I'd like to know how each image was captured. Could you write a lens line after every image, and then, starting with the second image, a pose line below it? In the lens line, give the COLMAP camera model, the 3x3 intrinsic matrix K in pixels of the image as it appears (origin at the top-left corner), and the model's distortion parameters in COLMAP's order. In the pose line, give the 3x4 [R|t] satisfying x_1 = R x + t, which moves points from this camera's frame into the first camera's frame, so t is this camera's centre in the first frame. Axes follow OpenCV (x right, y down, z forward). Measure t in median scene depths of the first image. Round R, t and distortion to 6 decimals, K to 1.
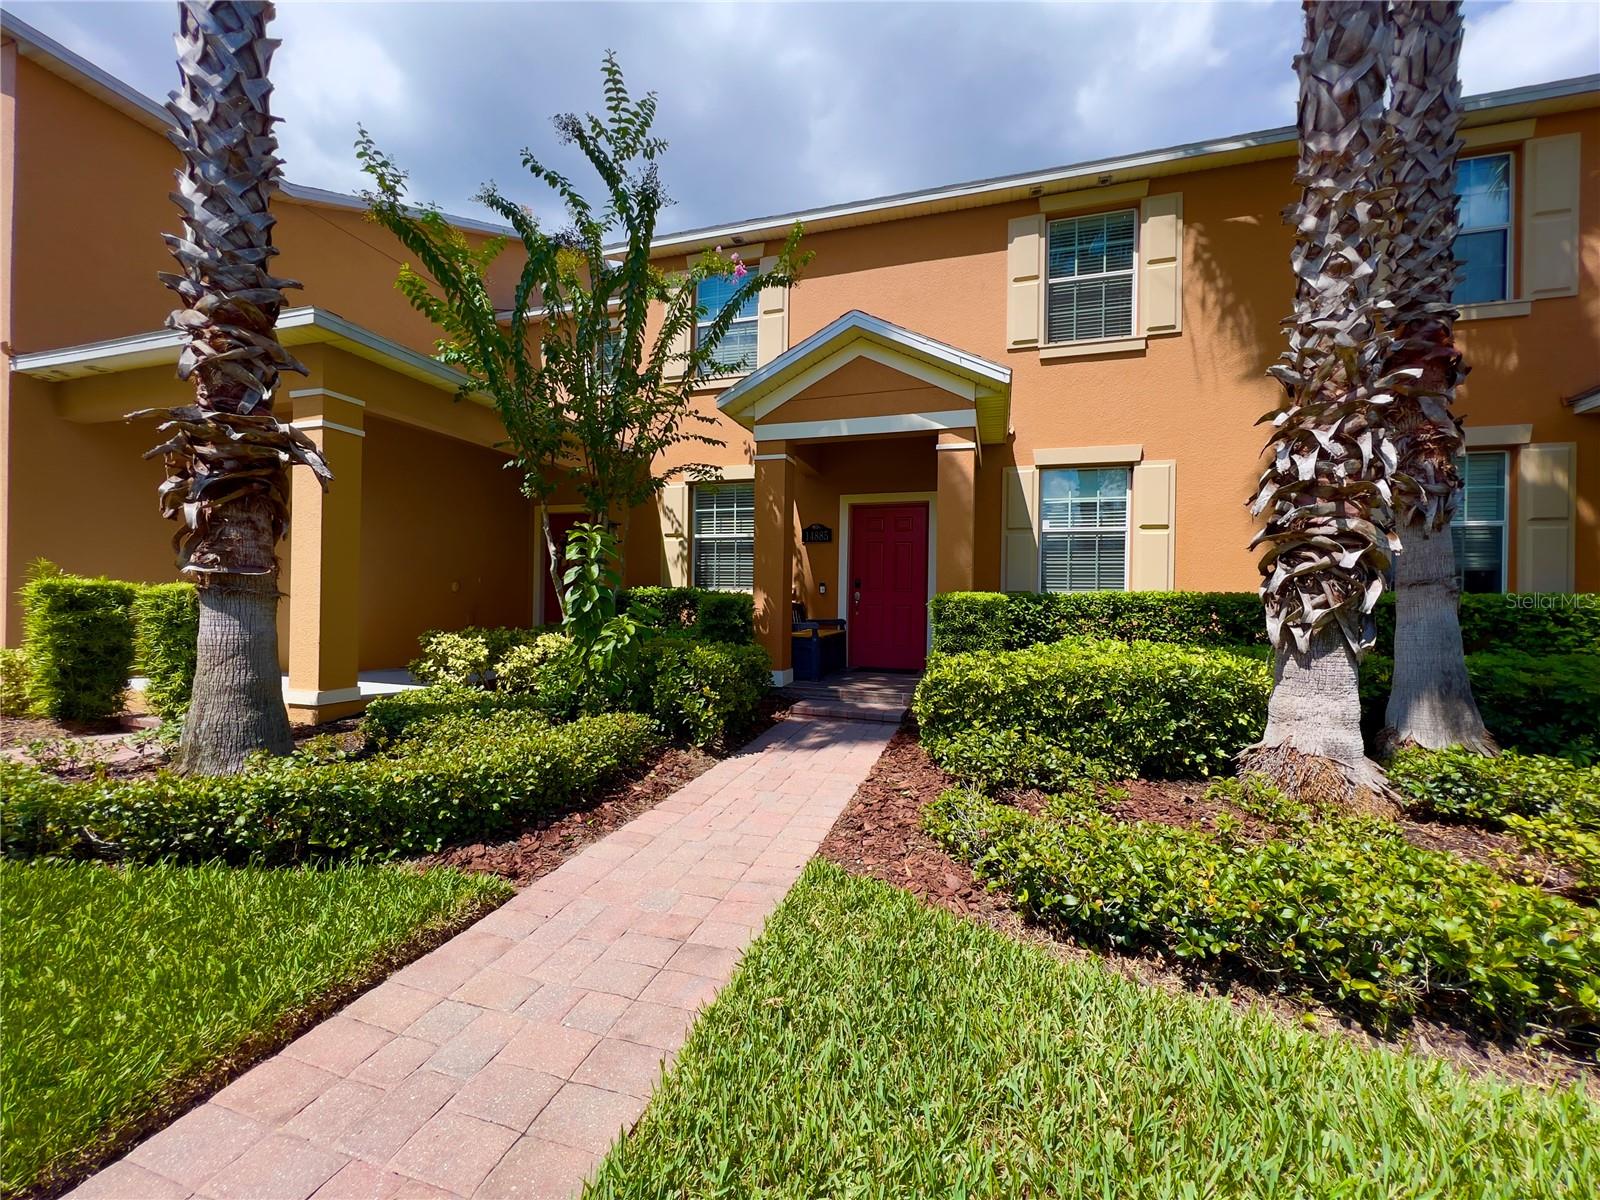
lens RADIAL K [[639.8, 0, 806.8], [0, 639.8, 602.8], [0, 0, 1]] dist [-0.001629, 0.000504]
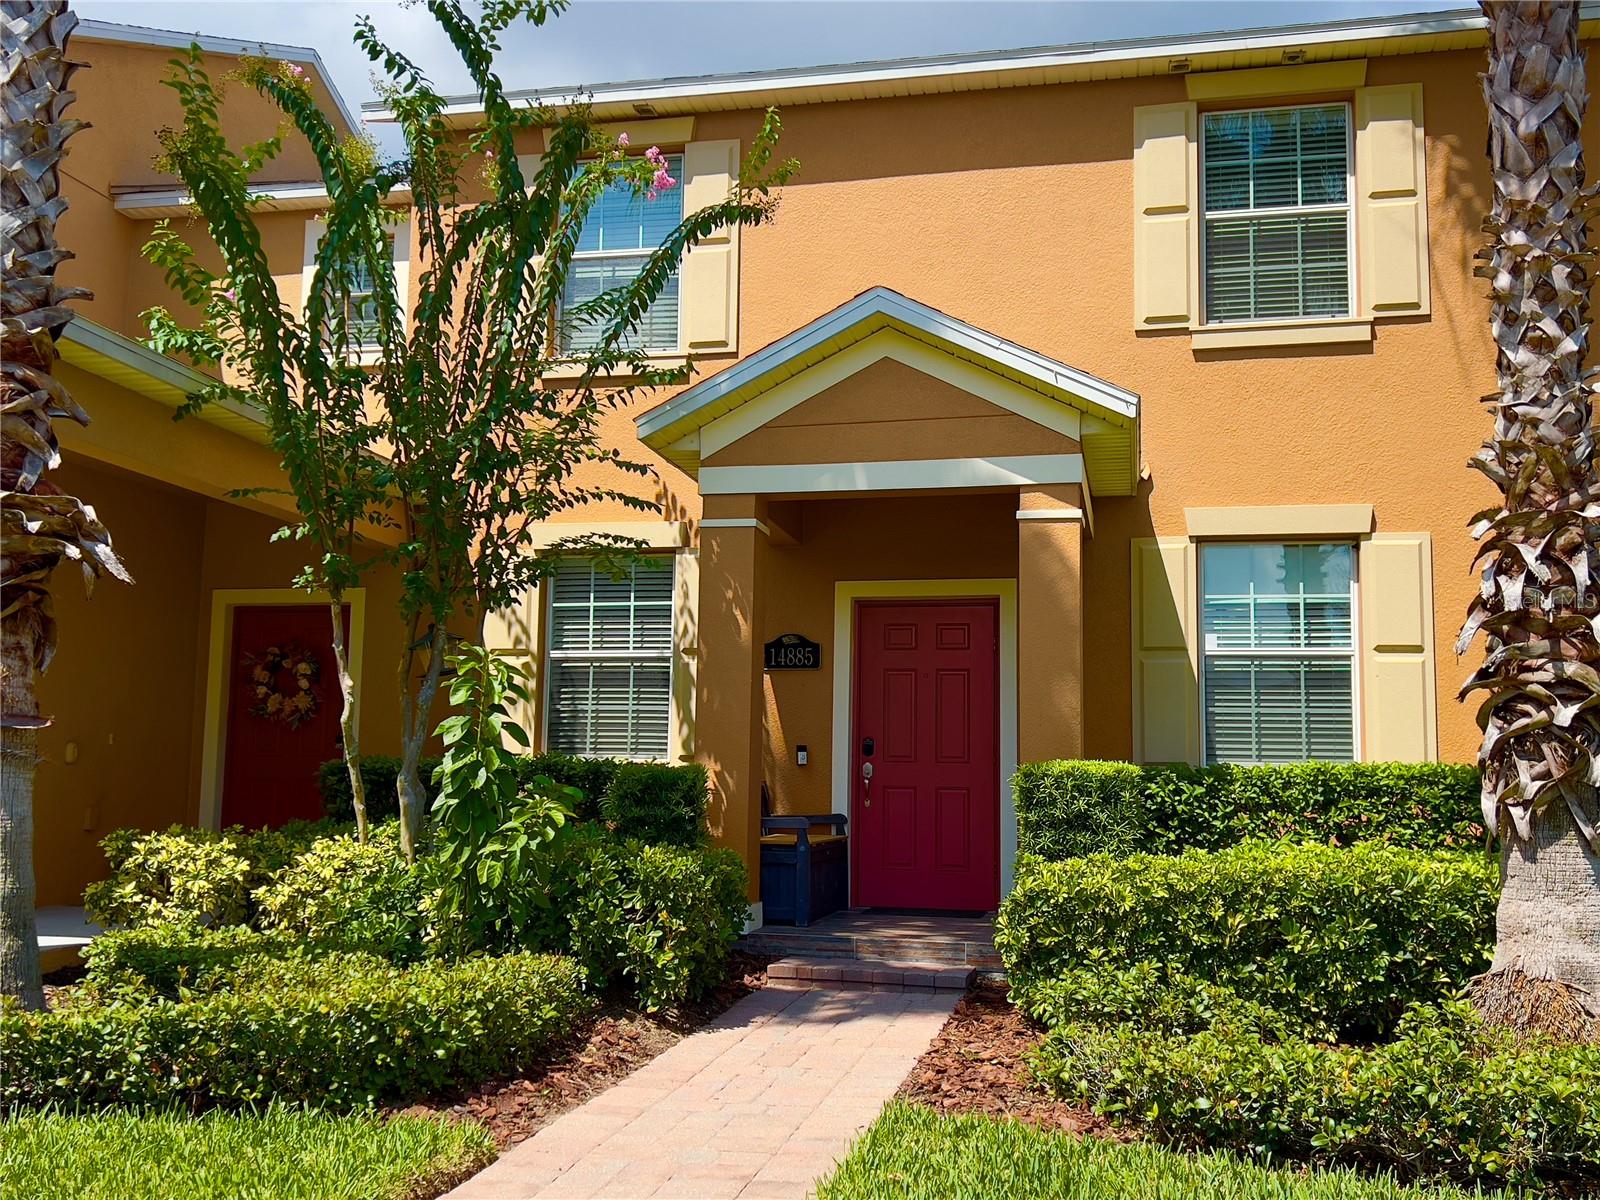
lens RADIAL K [[1685.5, 0, 800.0], [0, 1685.5, 600.0], [0, 0, 1]] dist [0.143598, -0.291393]
pose [[0.995876, 0.010970, 0.090056, -0.177568], [-0.000081, 0.992770, -0.120033, 0.029074], [-0.090722, 0.119531, 0.988677, -0.670141]]
